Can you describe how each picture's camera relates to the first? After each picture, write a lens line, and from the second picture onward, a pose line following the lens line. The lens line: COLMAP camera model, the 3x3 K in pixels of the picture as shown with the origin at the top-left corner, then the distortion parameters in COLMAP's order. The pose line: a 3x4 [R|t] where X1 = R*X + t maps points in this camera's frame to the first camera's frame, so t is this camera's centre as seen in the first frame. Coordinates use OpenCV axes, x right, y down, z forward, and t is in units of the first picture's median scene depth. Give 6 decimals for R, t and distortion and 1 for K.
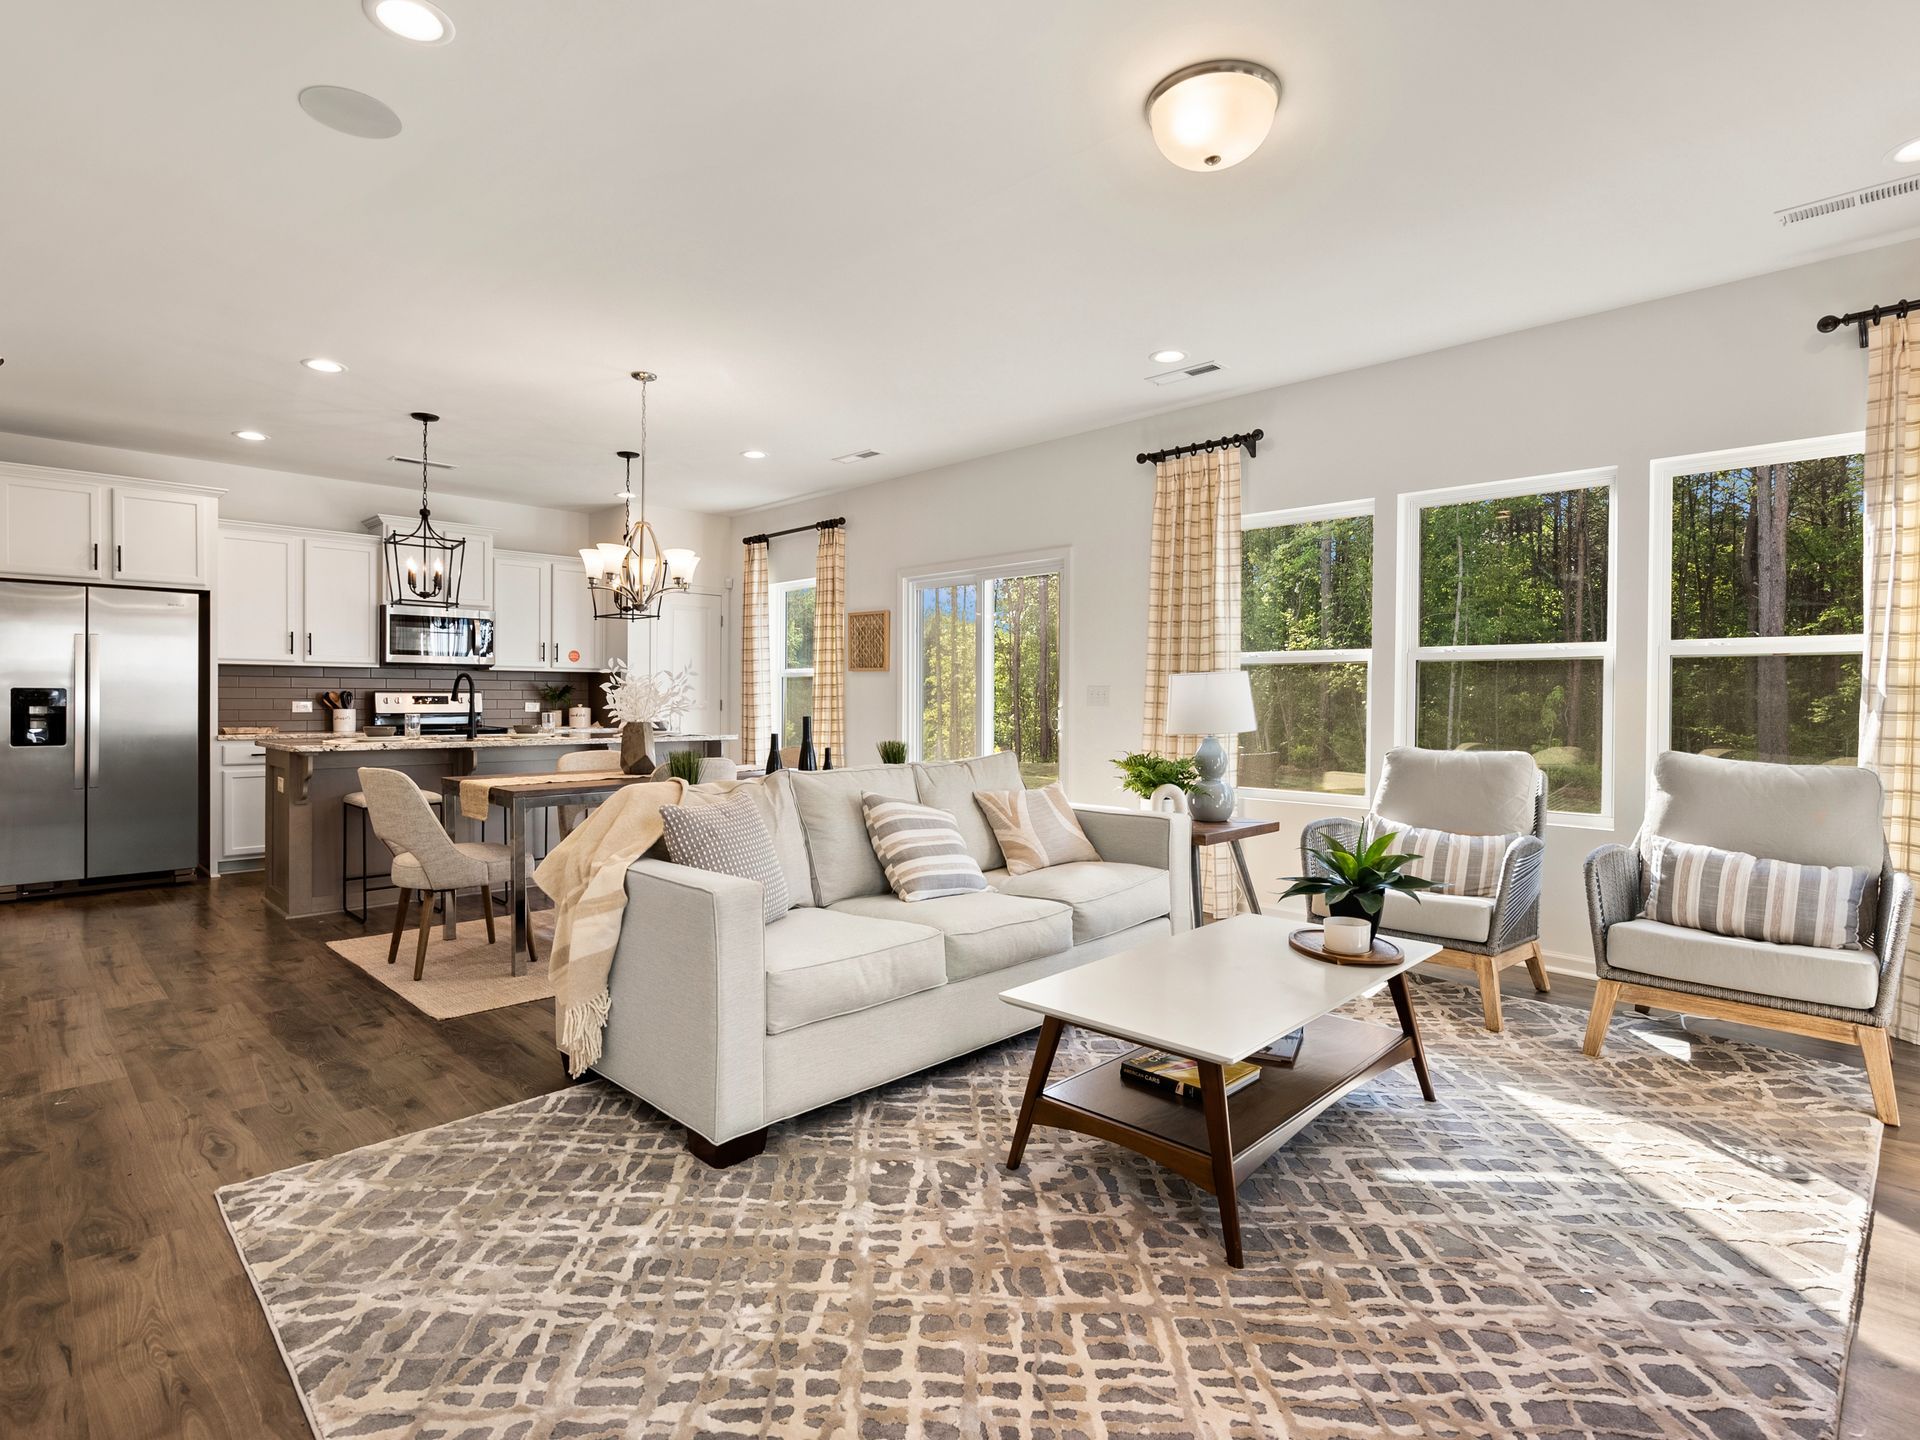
lens RADIAL K [[984.6, 0, 961.1], [0, 984.6, 703.9], [0, 0, 1]] dist [-0.005308, 0.003336]
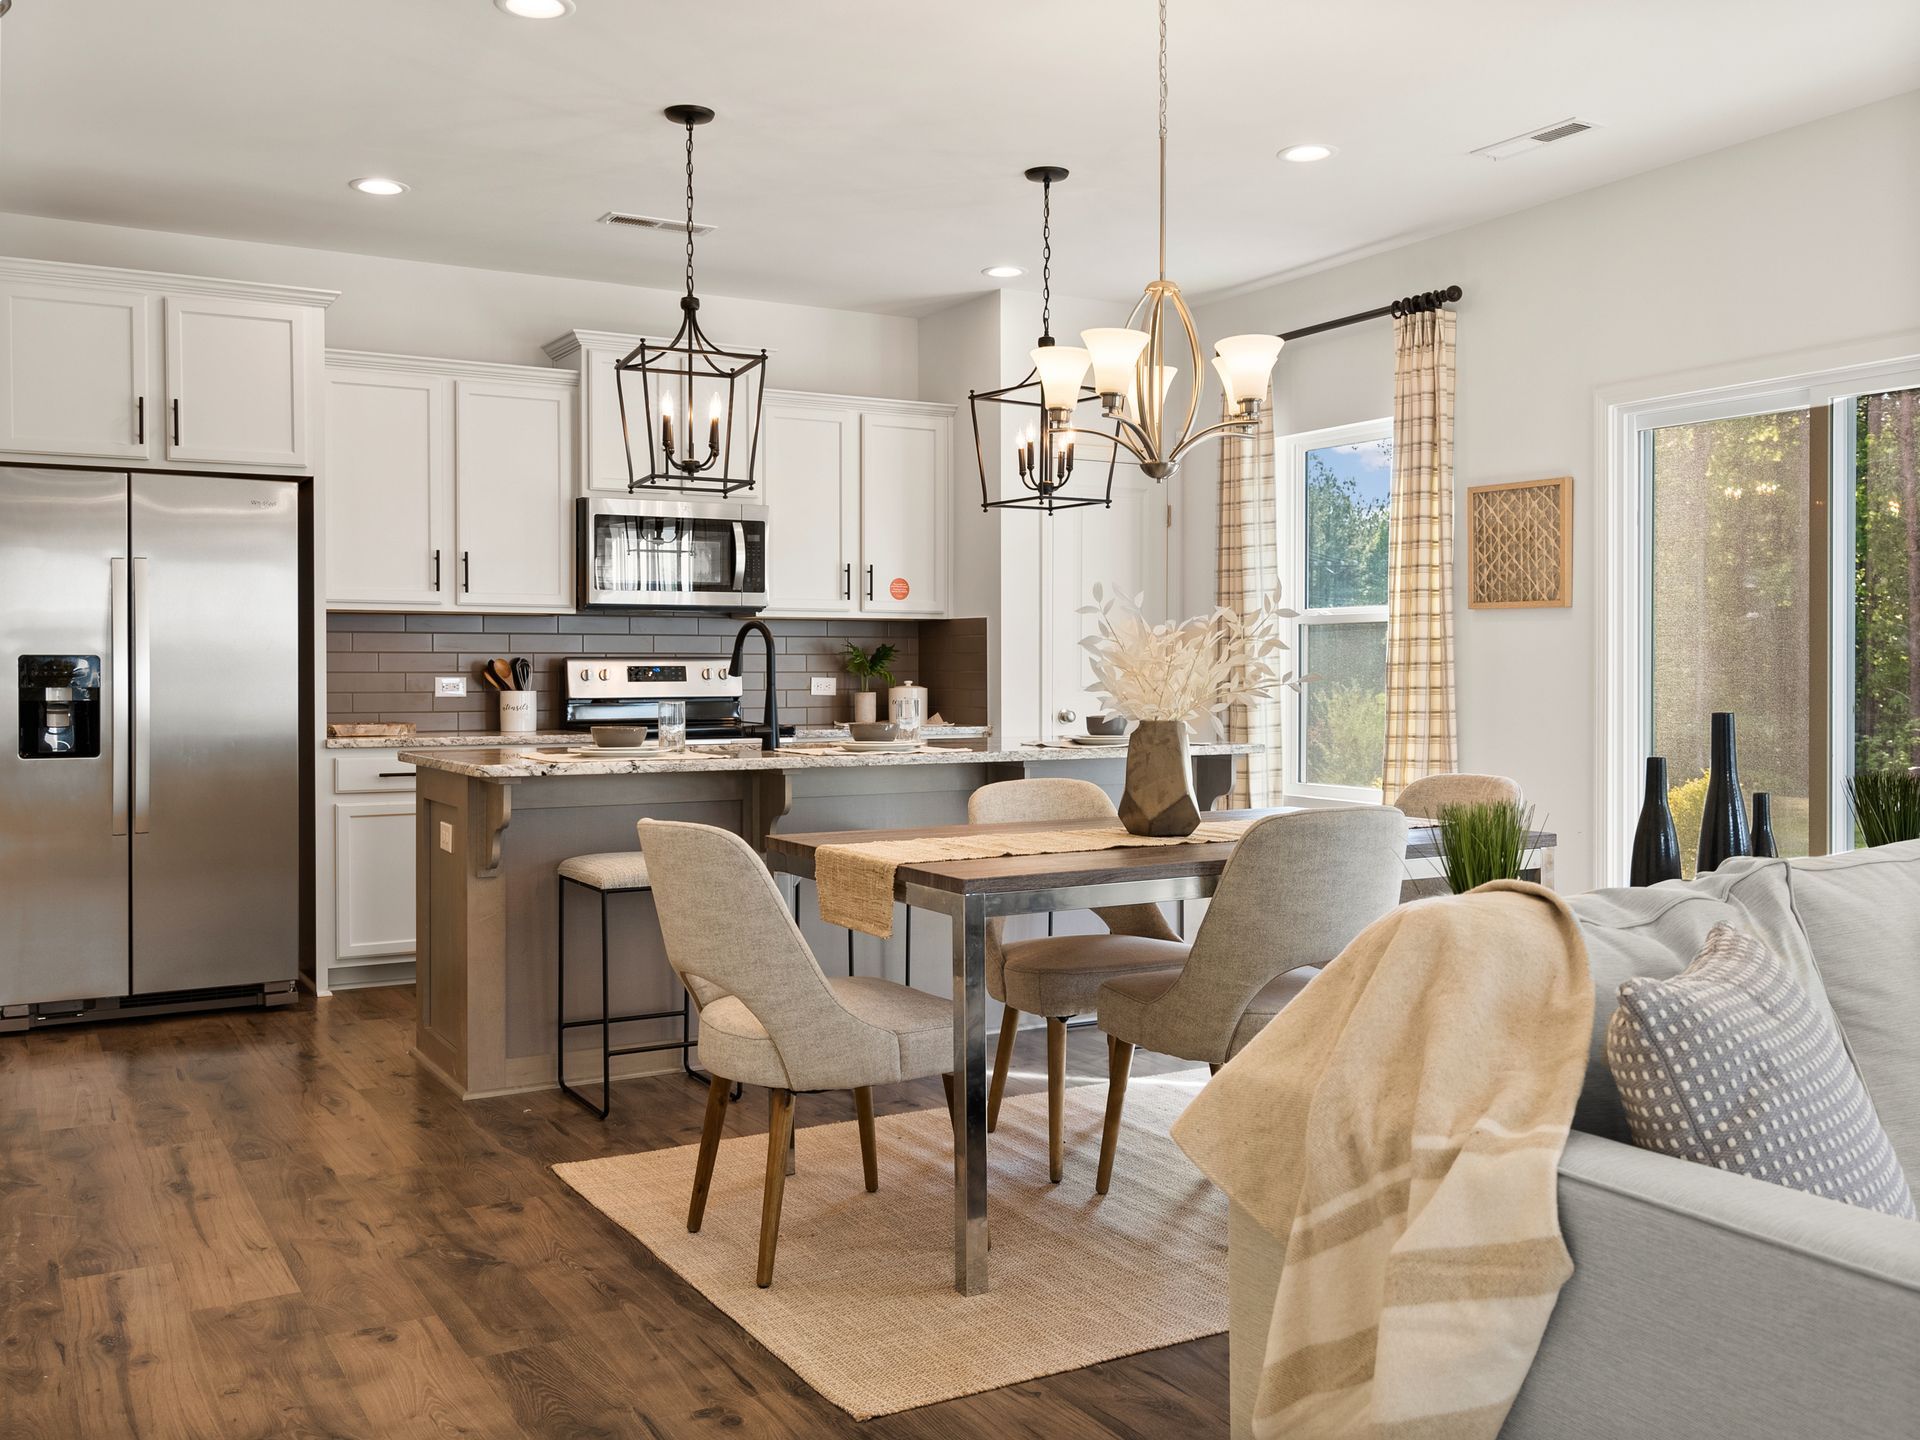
lens RADIAL K [[1721.3, 0, 957.6], [0, 1721.3, 688.7], [0, 0, 1]] dist [0.002683, 0.007486]
pose [[0.965468, -0.001389, -0.260516, -0.256524], [0.003138, 0.999975, 0.006300, -0.002182], [0.260501, -0.006900, 0.965449, 0.250748]]
